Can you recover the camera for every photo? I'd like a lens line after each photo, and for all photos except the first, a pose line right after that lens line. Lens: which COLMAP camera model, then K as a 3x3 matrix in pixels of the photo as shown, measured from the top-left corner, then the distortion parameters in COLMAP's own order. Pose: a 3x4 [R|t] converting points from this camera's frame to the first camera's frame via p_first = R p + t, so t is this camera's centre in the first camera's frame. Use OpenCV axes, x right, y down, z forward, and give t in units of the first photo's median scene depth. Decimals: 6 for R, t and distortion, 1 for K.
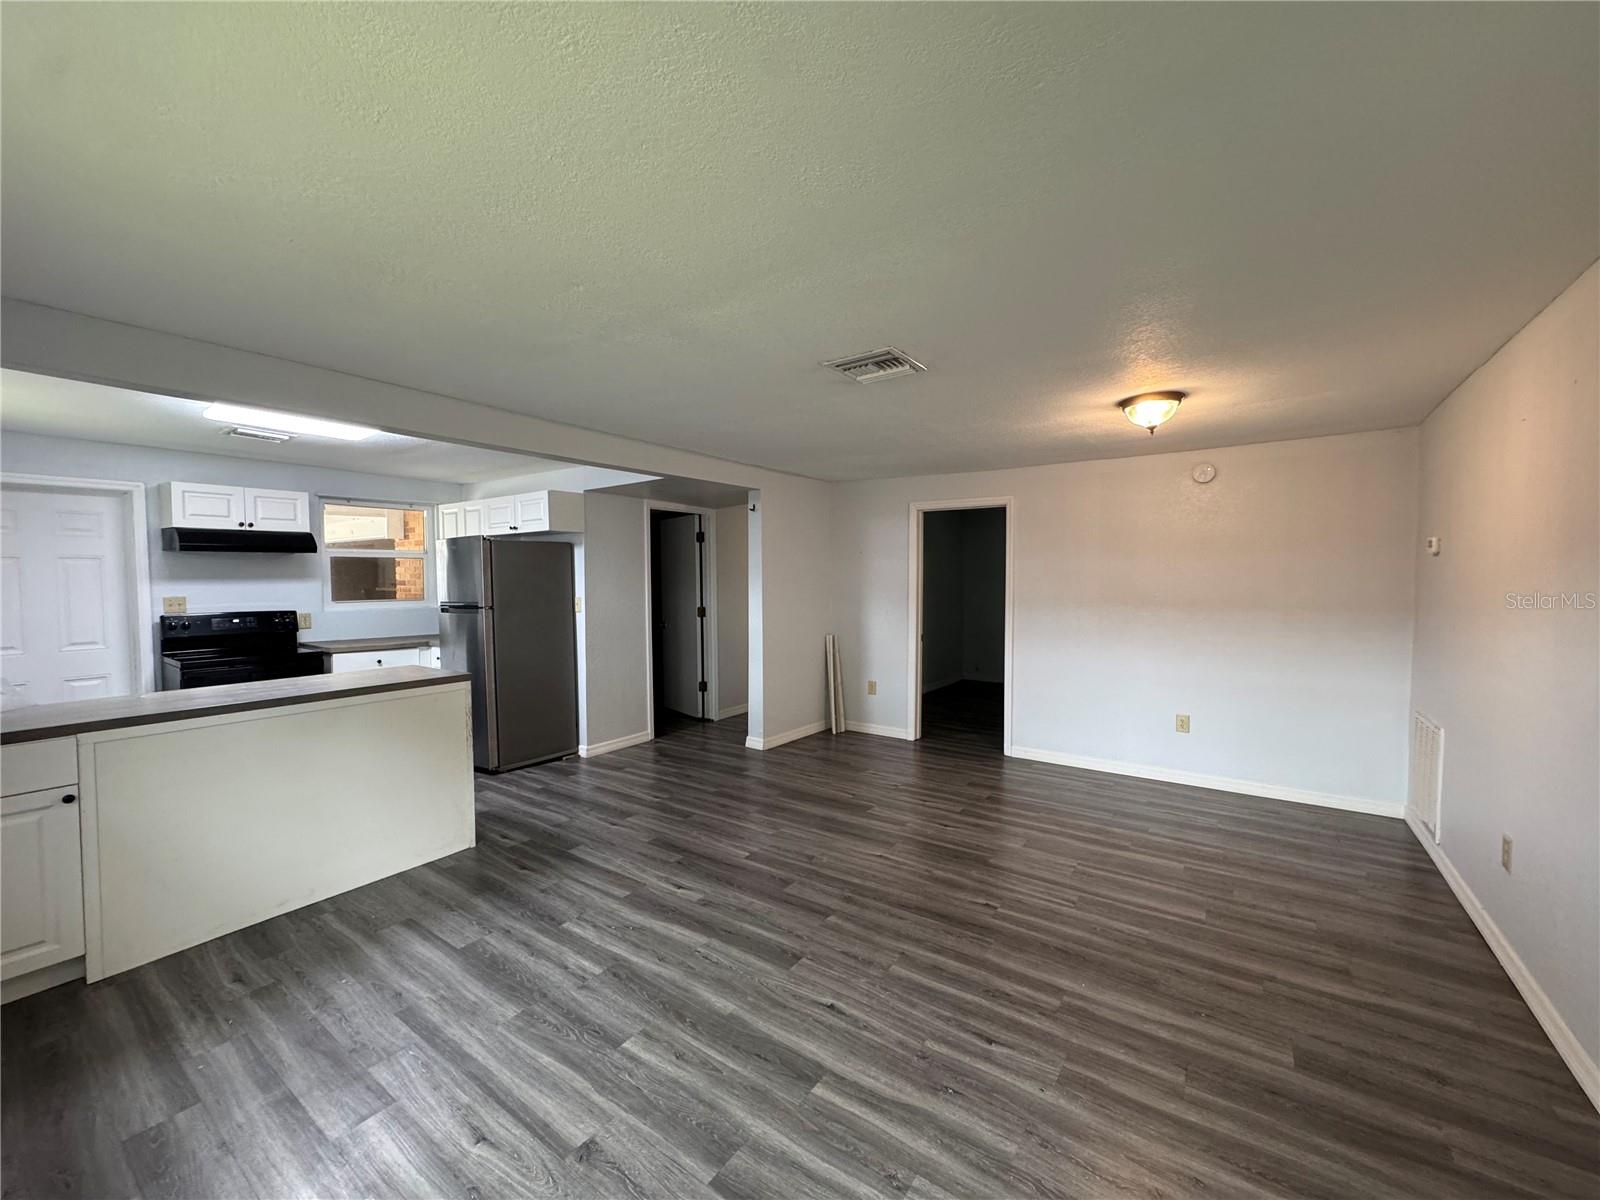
lens RADIAL K [[635.6, 0, 795.5], [0, 635.6, 599.7], [0, 0, 1]] dist [-0.000167, 0.000175]
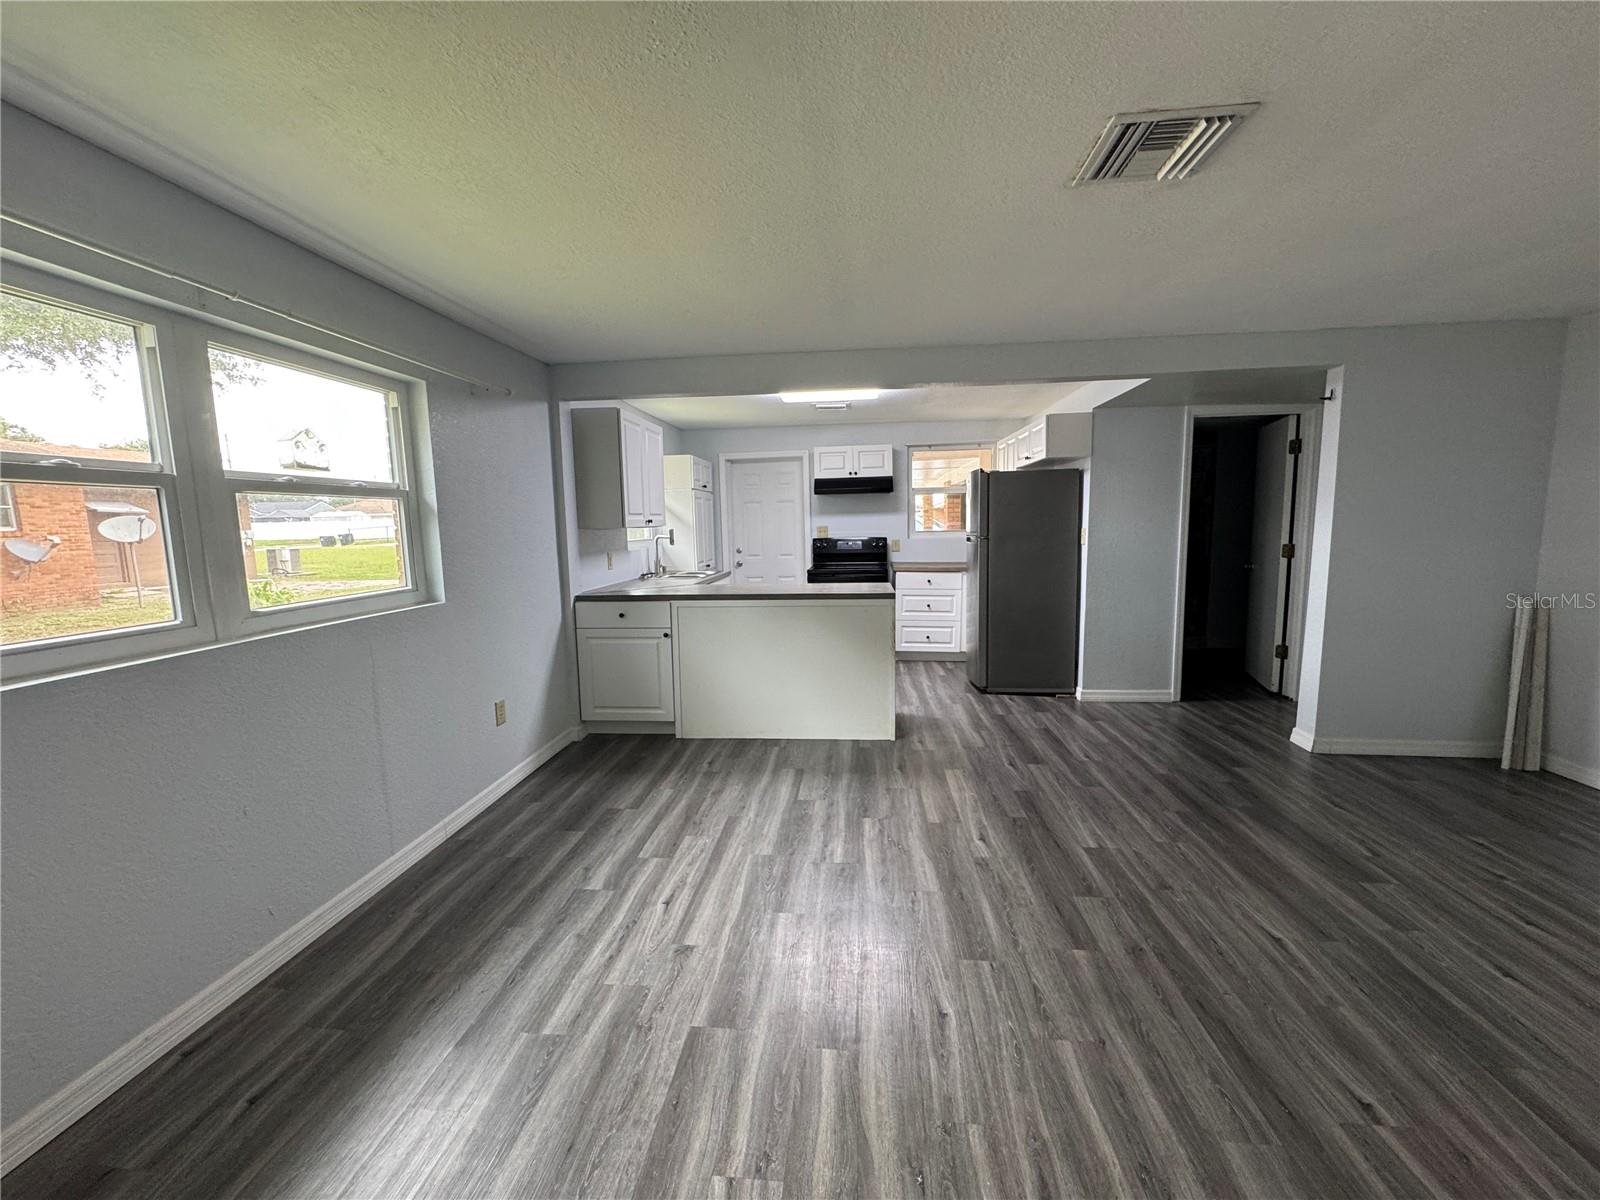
lens RADIAL K [[635.6, 0, 795.5], [0, 635.6, 599.7], [0, 0, 1]] dist [-0.000167, 0.000175]
pose [[0.496753, 0.103097, -0.861747, 0.389743], [-0.013730, 0.993729, 0.110972, 0.003141], [0.867783, -0.043294, 0.495053, 0.273888]]
